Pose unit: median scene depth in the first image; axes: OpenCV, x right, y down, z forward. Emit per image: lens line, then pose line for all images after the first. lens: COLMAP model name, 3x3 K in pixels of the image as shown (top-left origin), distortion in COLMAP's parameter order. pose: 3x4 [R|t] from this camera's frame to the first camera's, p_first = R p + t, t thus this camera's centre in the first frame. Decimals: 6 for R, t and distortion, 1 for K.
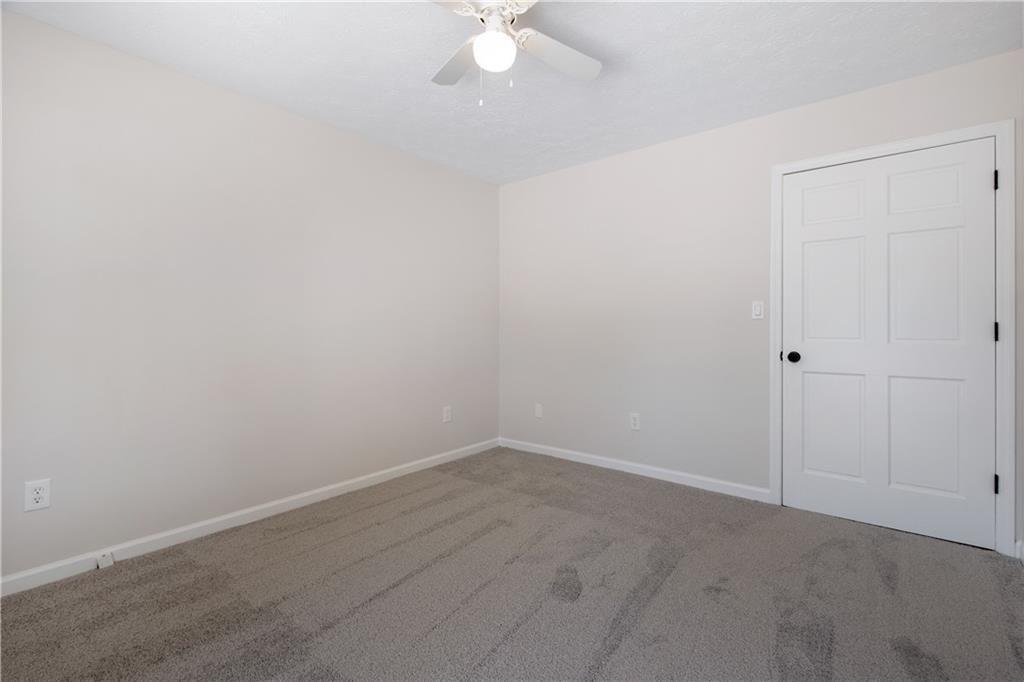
lens RADIAL K [[444.3, 0, 512.2], [0, 444.3, 322.3], [0, 0, 1]] dist [-0.000424, -0.000293]
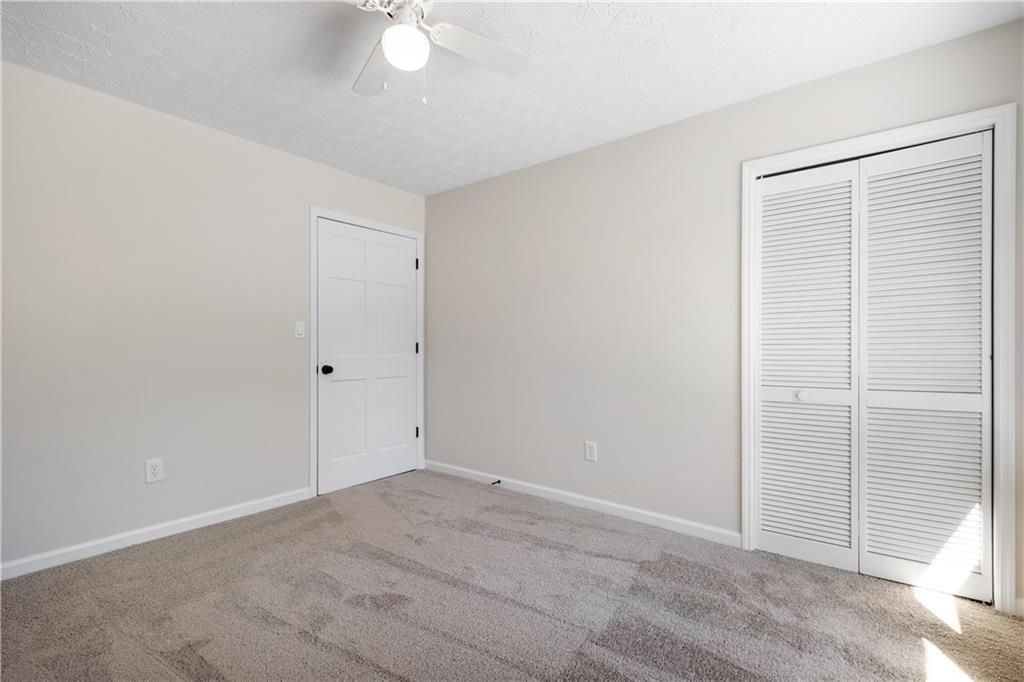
lens RADIAL K [[456.4, 0, 513.7], [0, 456.4, 346.1], [0, 0, 1]] dist [-0.000799, -0.000698]
pose [[0.000920, 0.002127, 0.999997, -0.664526], [-0.008956, 0.999958, -0.002119, 0.012731], [-0.999959, -0.008954, 0.000939, 0.527309]]
